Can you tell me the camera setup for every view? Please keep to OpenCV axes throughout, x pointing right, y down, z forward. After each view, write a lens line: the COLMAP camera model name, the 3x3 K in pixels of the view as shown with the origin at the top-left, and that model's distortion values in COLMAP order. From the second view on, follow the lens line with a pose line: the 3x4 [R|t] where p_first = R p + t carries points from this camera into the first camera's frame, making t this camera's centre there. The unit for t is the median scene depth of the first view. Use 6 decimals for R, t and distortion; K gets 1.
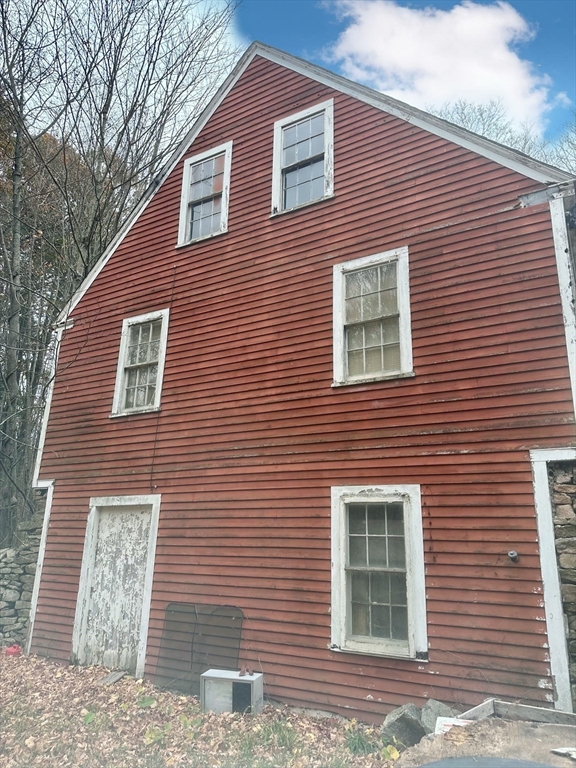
lens RADIAL K [[545.4, 0, 288.0], [0, 545.4, 384.0], [0, 0, 1]] dist [0.001915, -0.002753]
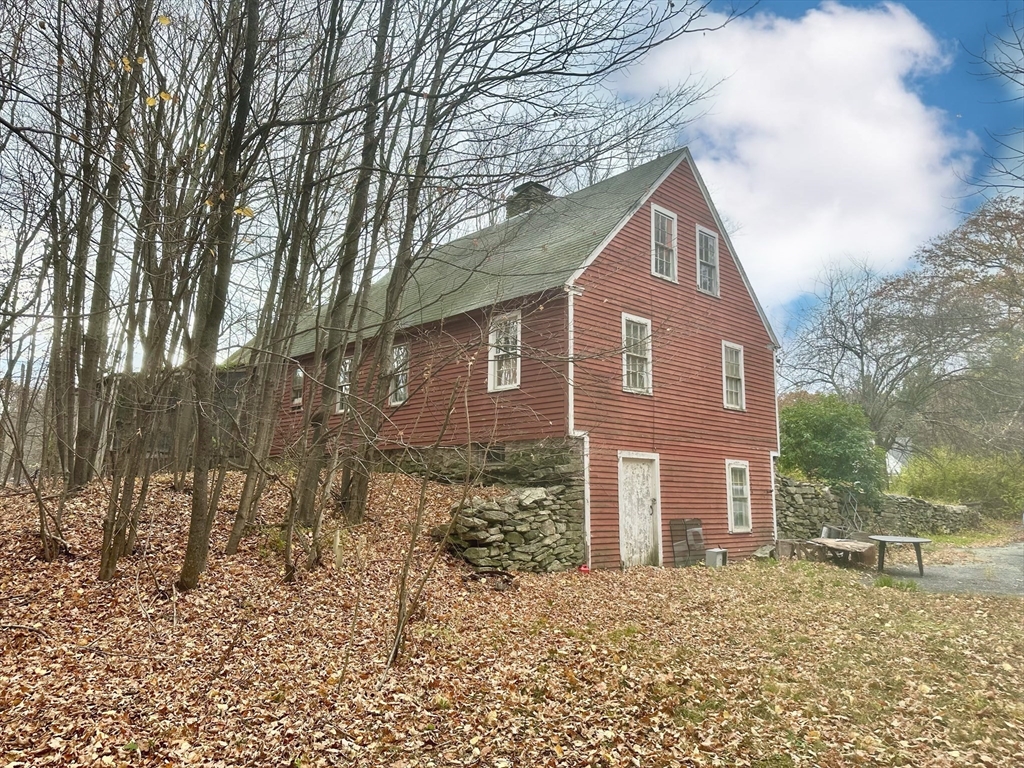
lens RADIAL K [[727.2, 0, 512.0], [0, 727.2, 384.0], [0, 0, 1]] dist [0.001915, -0.002753]
pose [[0.296613, 0.137512, 0.945045, -2.189565], [-0.276162, 0.959651, -0.052960, 0.226719], [-0.914196, -0.245277, 0.322621, 0.735913]]
